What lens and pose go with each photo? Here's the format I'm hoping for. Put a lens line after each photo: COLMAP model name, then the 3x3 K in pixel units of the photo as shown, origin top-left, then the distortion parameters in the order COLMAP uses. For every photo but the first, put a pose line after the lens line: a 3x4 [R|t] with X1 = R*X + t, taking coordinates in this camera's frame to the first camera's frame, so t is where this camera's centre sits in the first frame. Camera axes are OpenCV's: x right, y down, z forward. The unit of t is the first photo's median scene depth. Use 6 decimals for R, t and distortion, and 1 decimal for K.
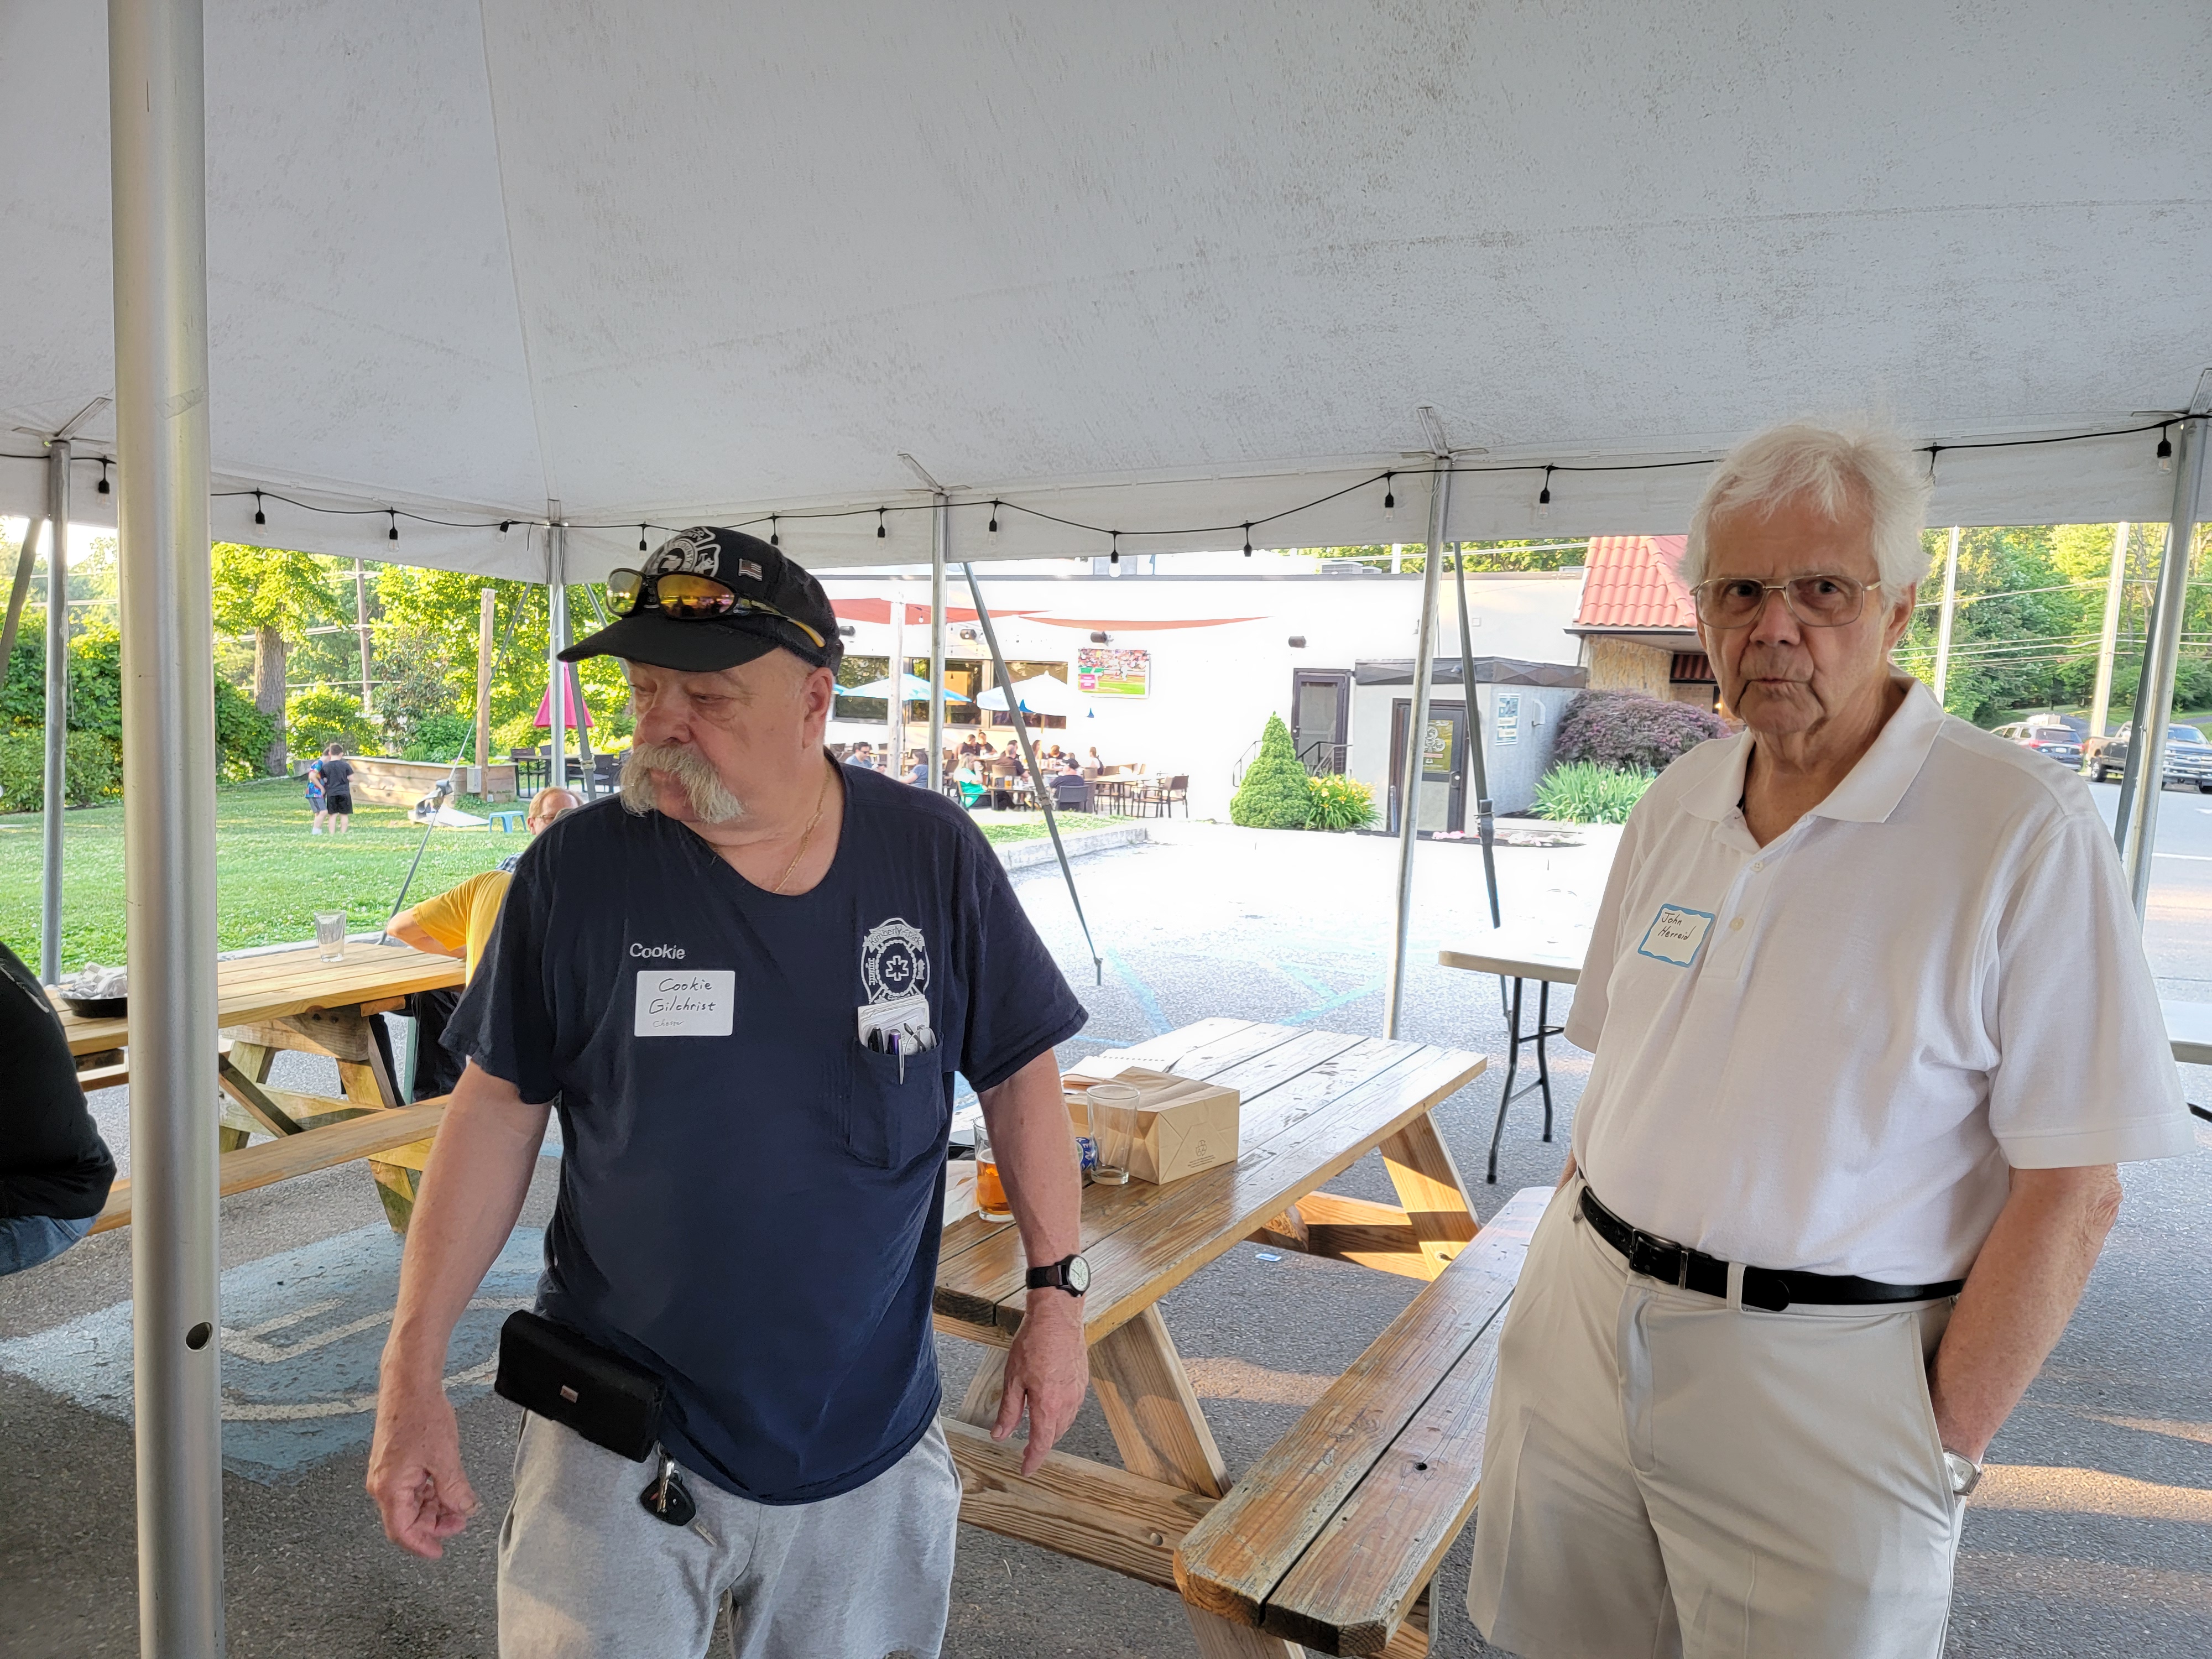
lens RADIAL K [[1548.6, 0, 1114.1], [0, 1548.6, 831.0], [0, 0, 1]] dist [0.068563, -0.050687]
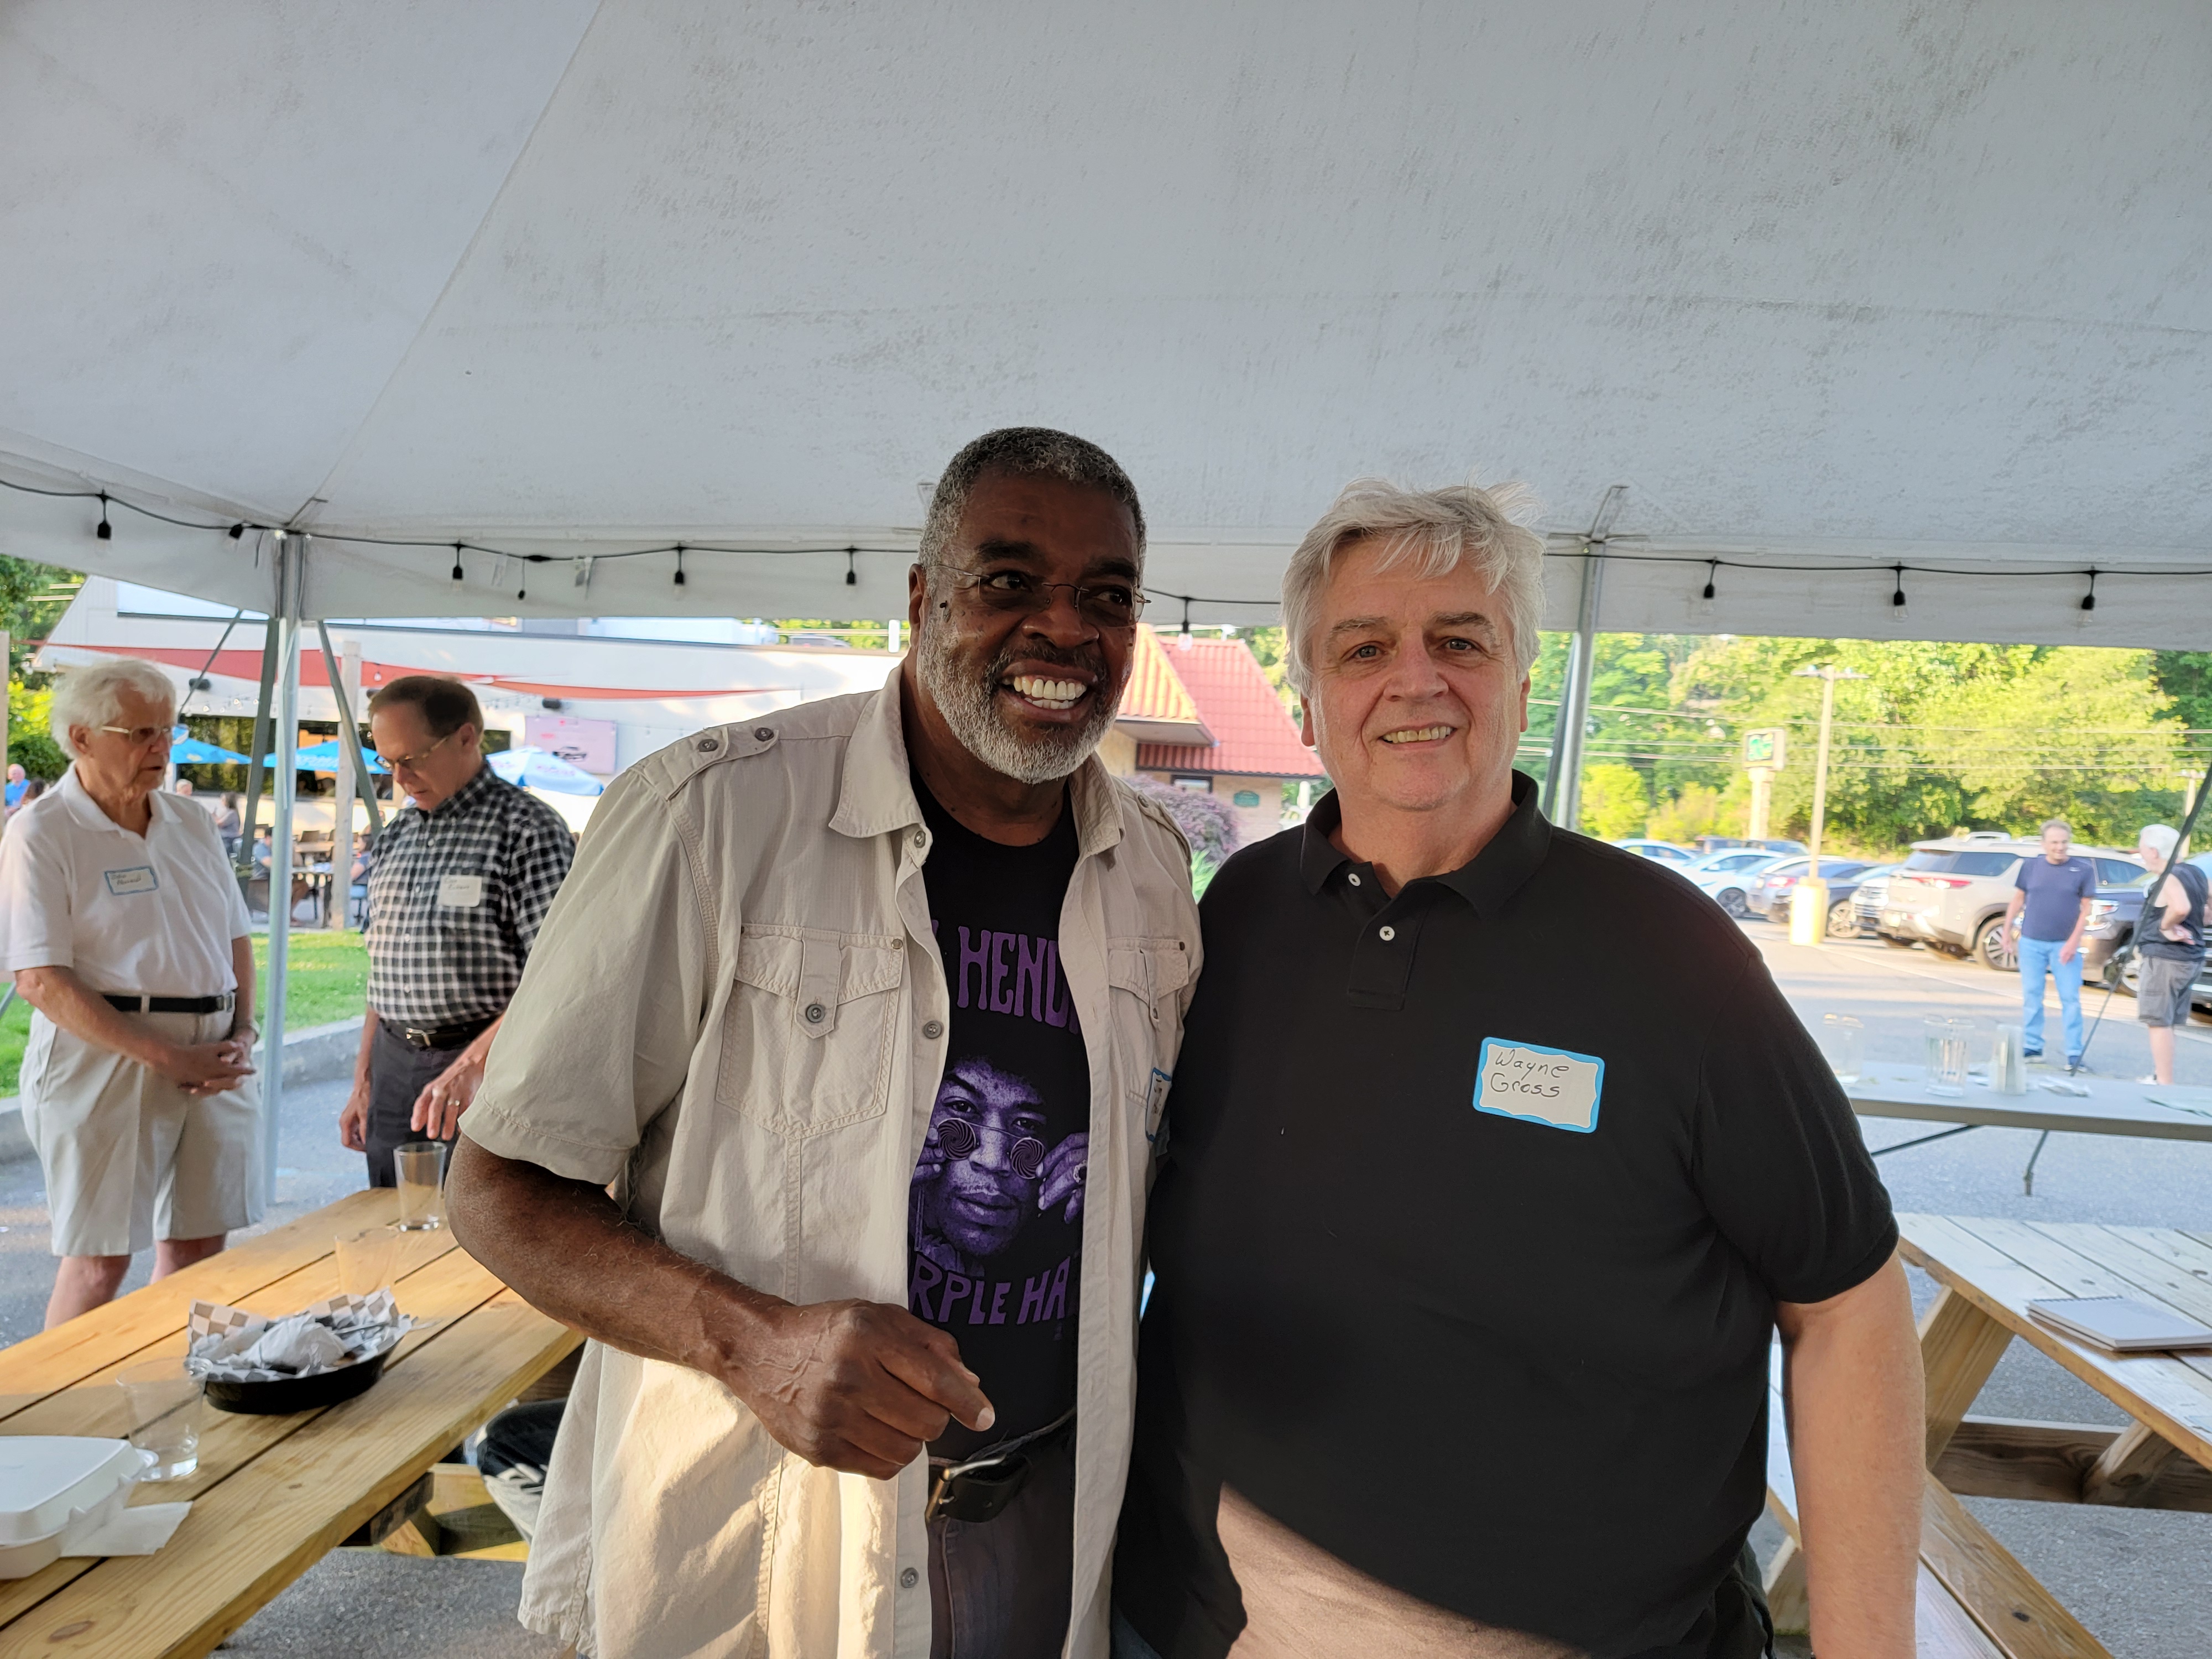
lens RADIAL K [[1548.6, 0, 1135.2], [0, 1548.6, 815.3], [0, 0, 1]] dist [0.068563, -0.050687]
pose [[0.913043, 0.007478, 0.407794, -0.338128], [0.017018, 0.998263, -0.056409, -0.025321], [-0.407508, 0.058443, 0.911330, 0.229420]]
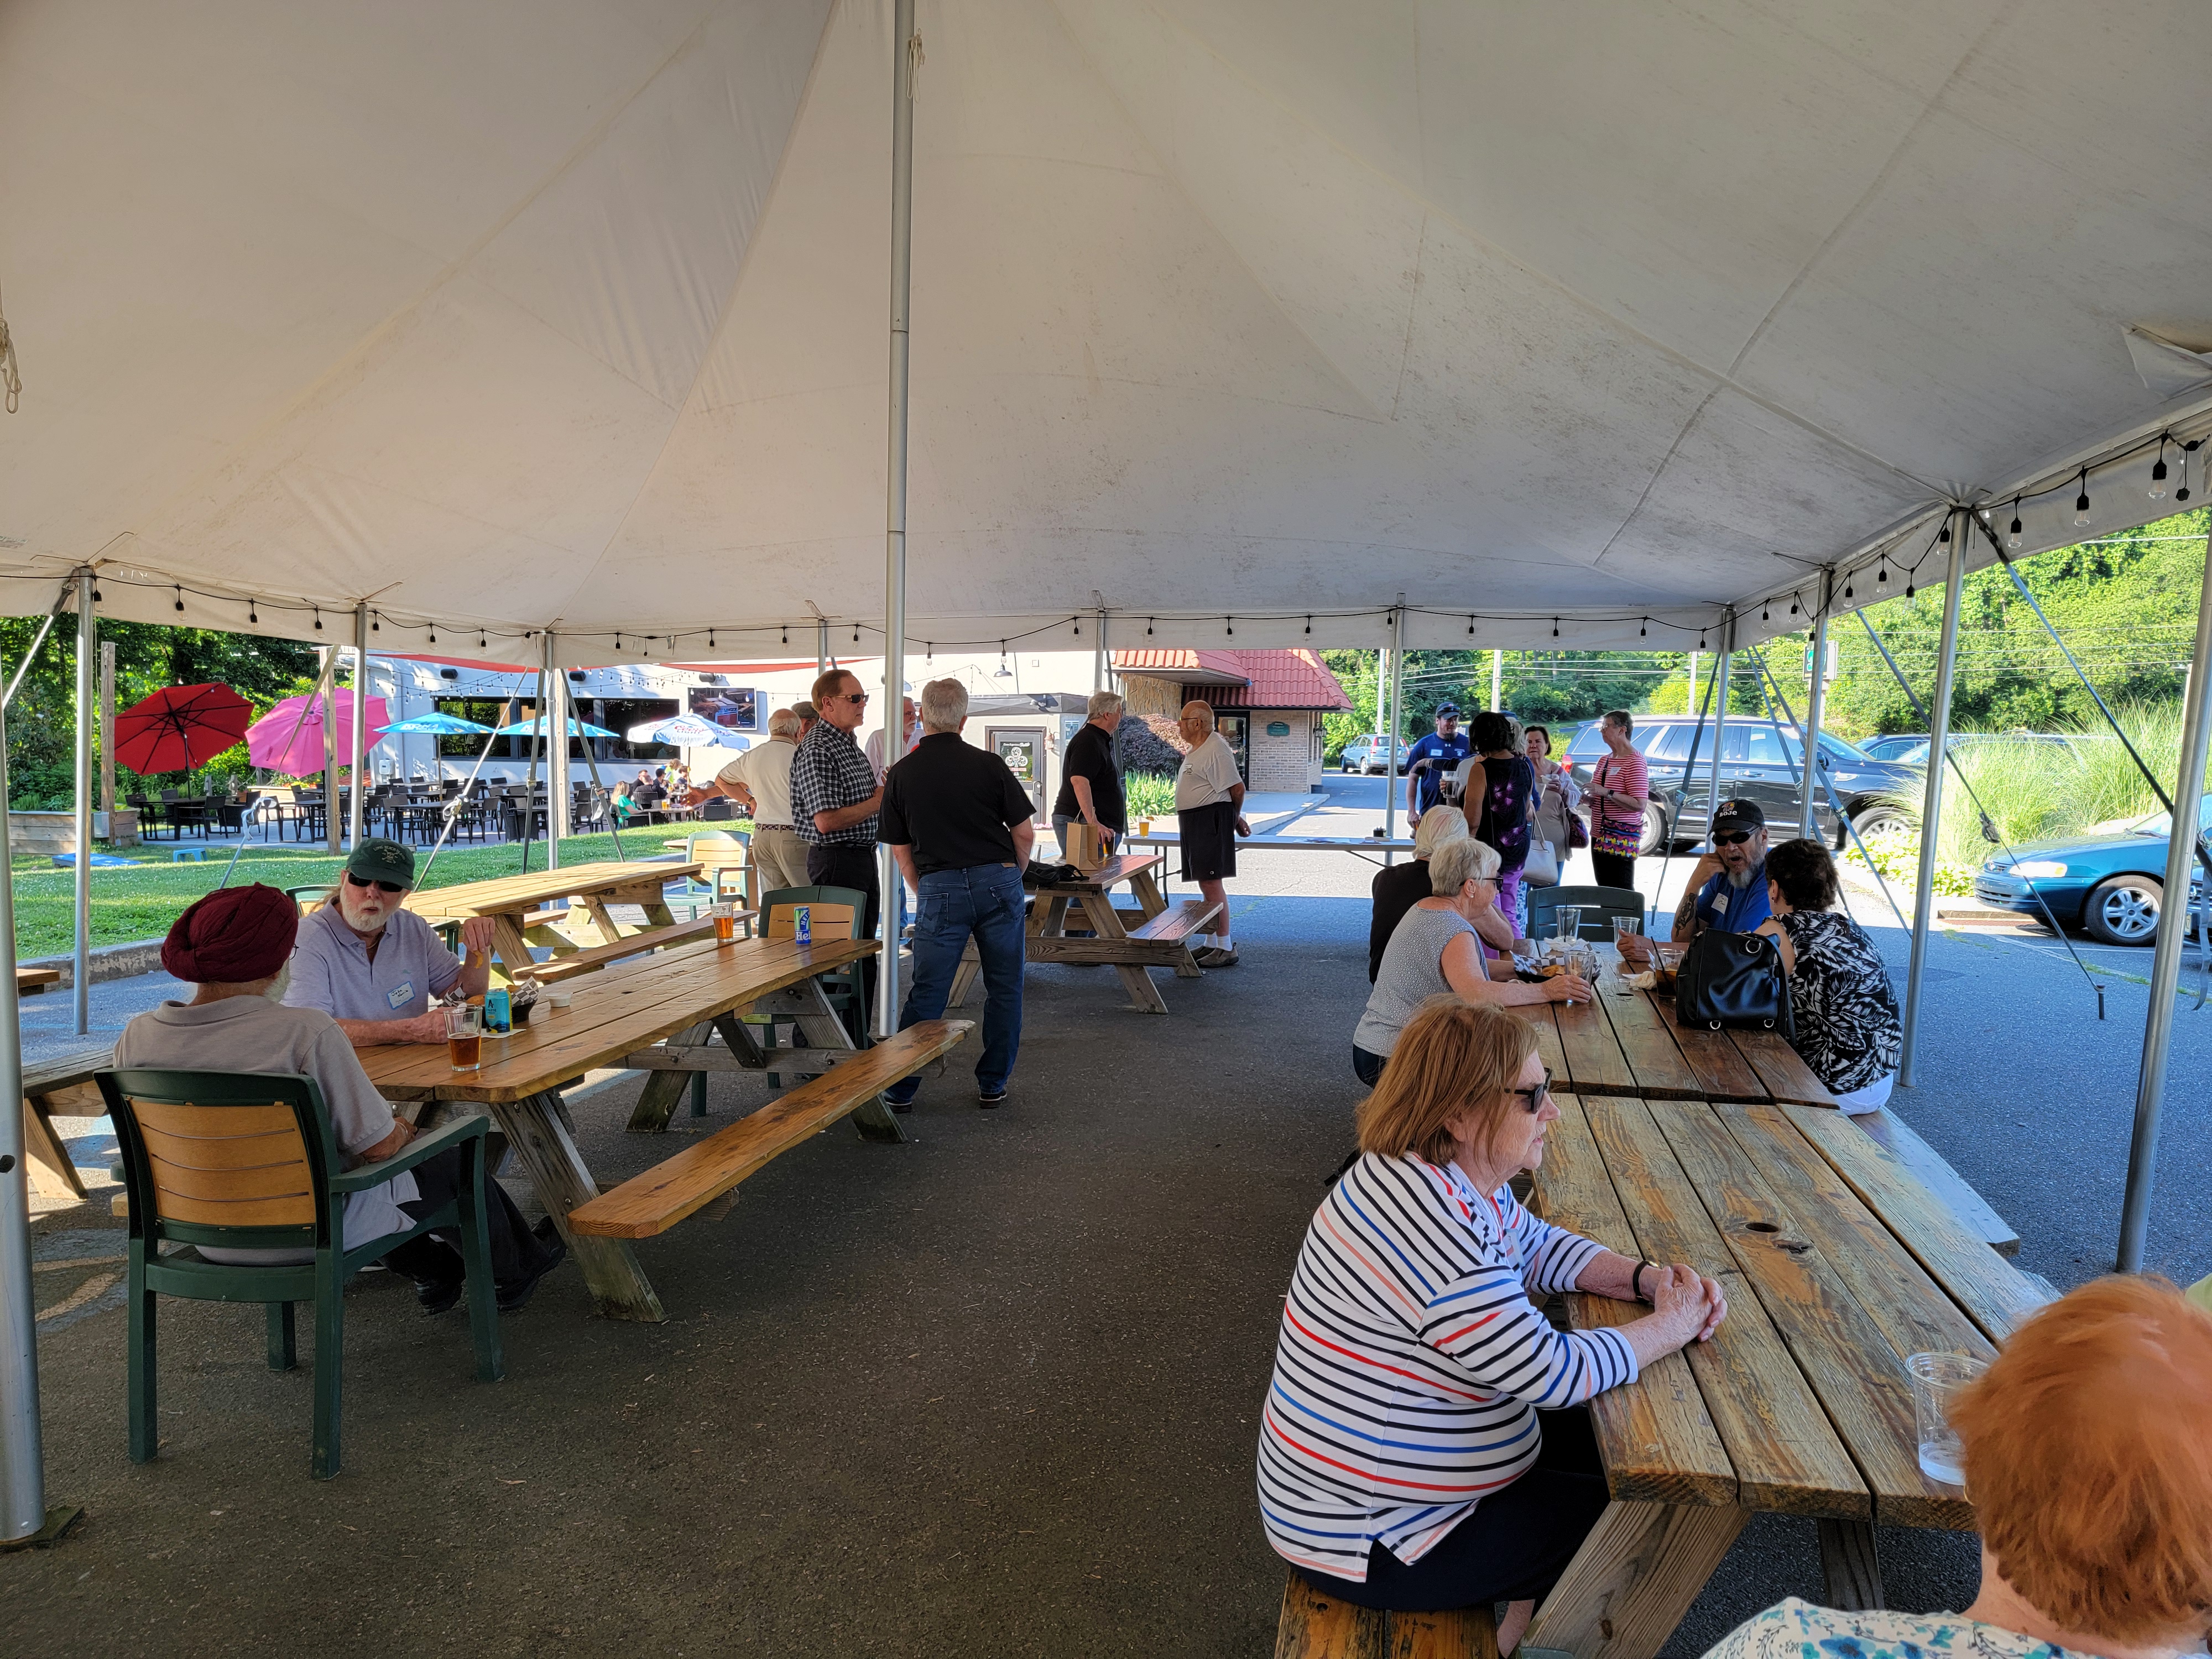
lens RADIAL K [[1548.6, 0, 1121.8], [0, 1548.6, 823.8], [0, 0, 1]] dist [0.068563, -0.050687]
pose [[0.952729, -0.043755, 0.300654, -0.325126], [0.050485, 0.998617, -0.014648, 0.061796], [-0.299598, 0.029135, 0.953621, -0.796486]]
